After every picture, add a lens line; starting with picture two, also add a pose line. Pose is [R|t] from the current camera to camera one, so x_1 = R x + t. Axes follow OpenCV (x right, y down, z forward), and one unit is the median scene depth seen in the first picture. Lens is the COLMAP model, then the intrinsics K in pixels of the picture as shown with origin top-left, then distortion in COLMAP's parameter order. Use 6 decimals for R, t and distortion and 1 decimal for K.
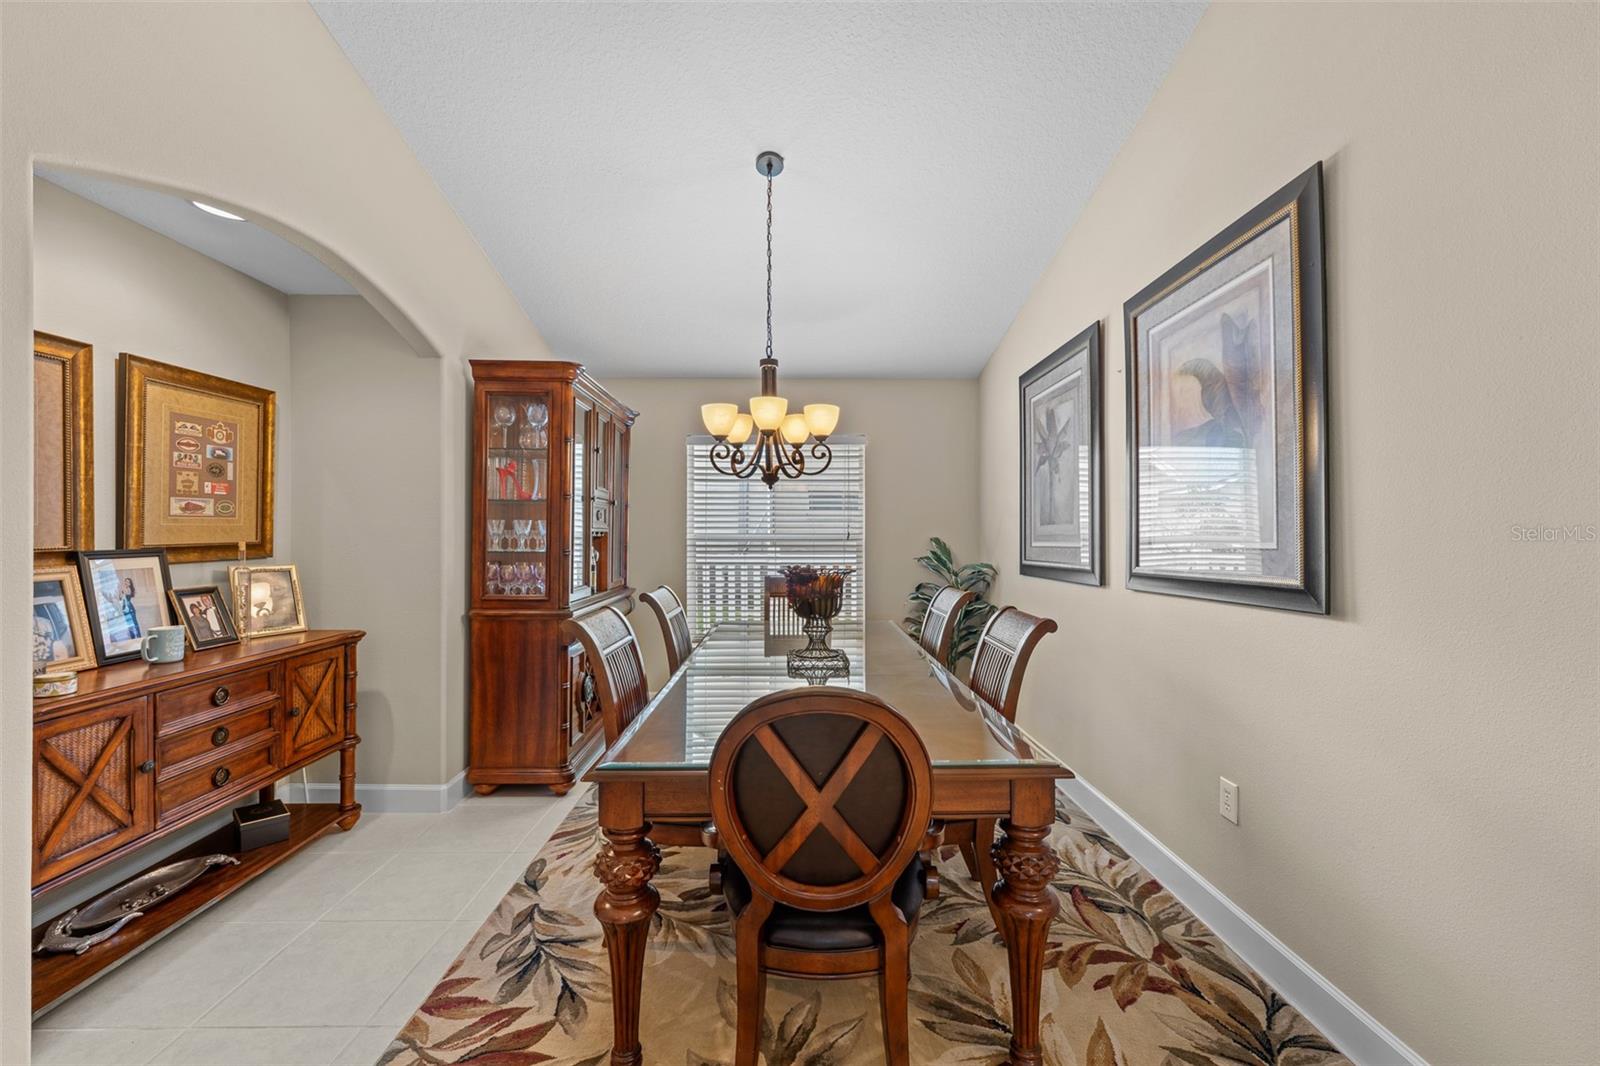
lens RADIAL K [[640.5, 0, 799.7], [0, 640.5, 531.4], [0, 0, 1]] dist [0.000759, 0.000083]
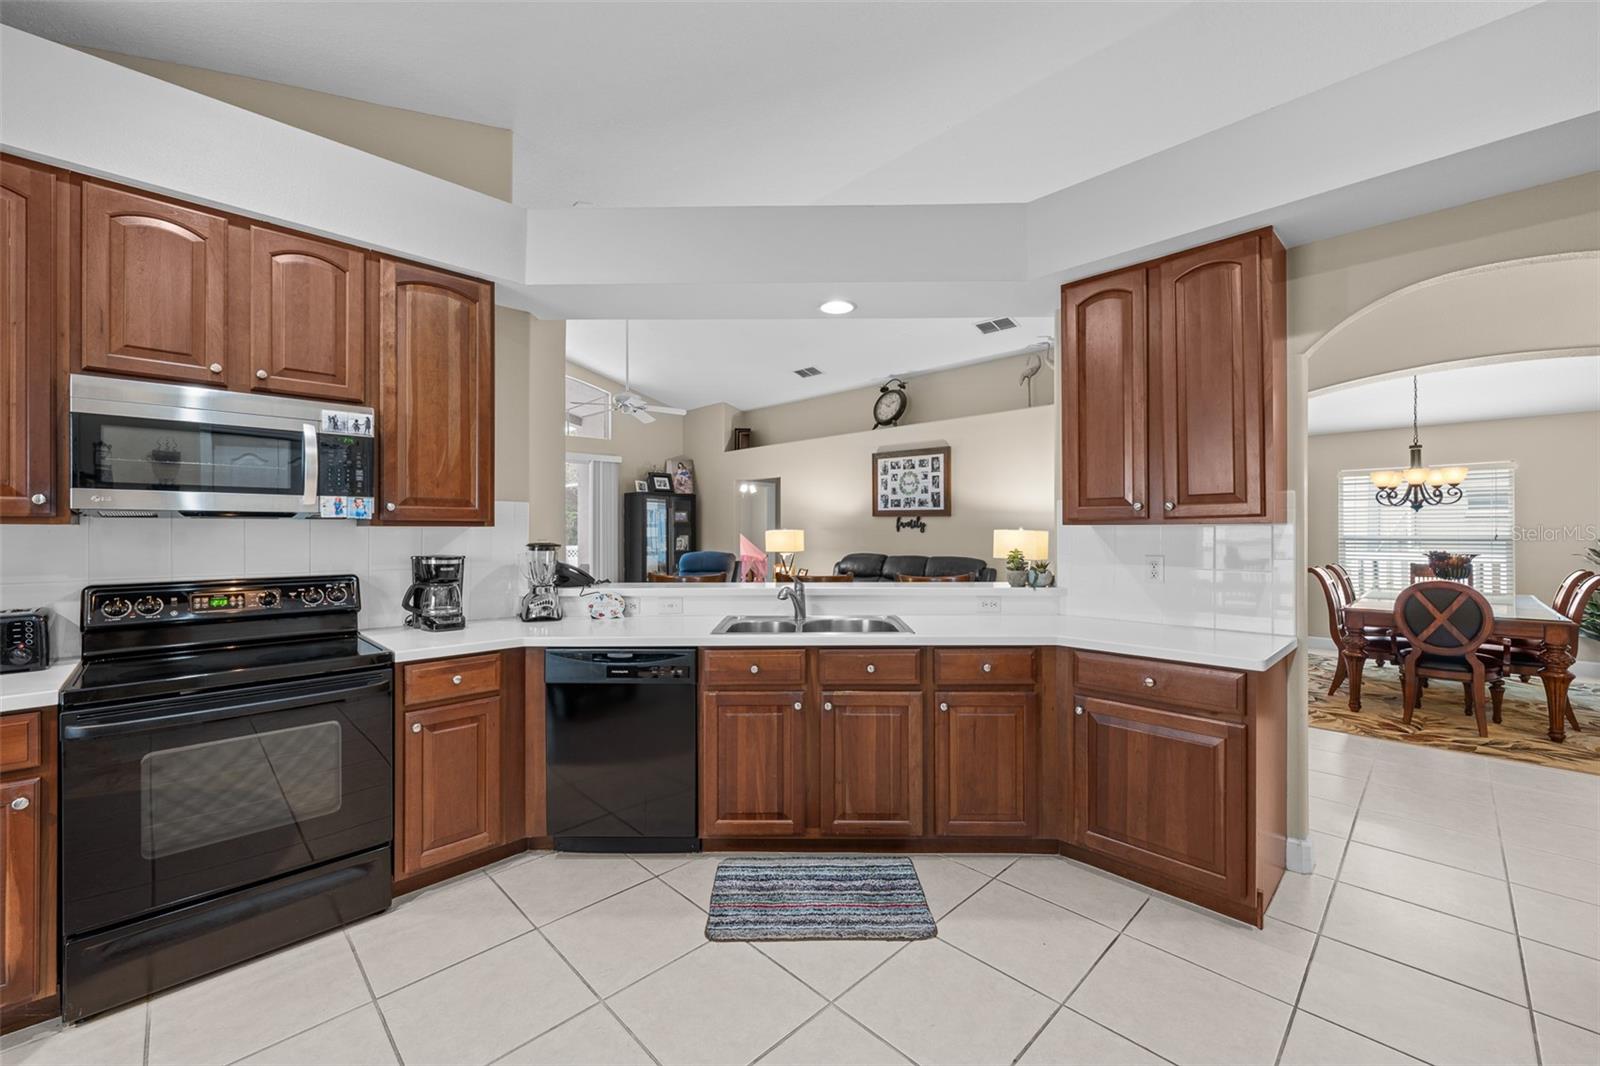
lens RADIAL K [[634.2, 0, 800.0], [0, 634.2, 533.0], [0, 0, 1]] dist [0.000558, 0.000082]
pose [[0.691591, -0.000013, -0.722290, 0.058294], [-0.000342, 1.000000, -0.000346, -0.000988], [0.722289, 0.000486, 0.691591, -1.948376]]
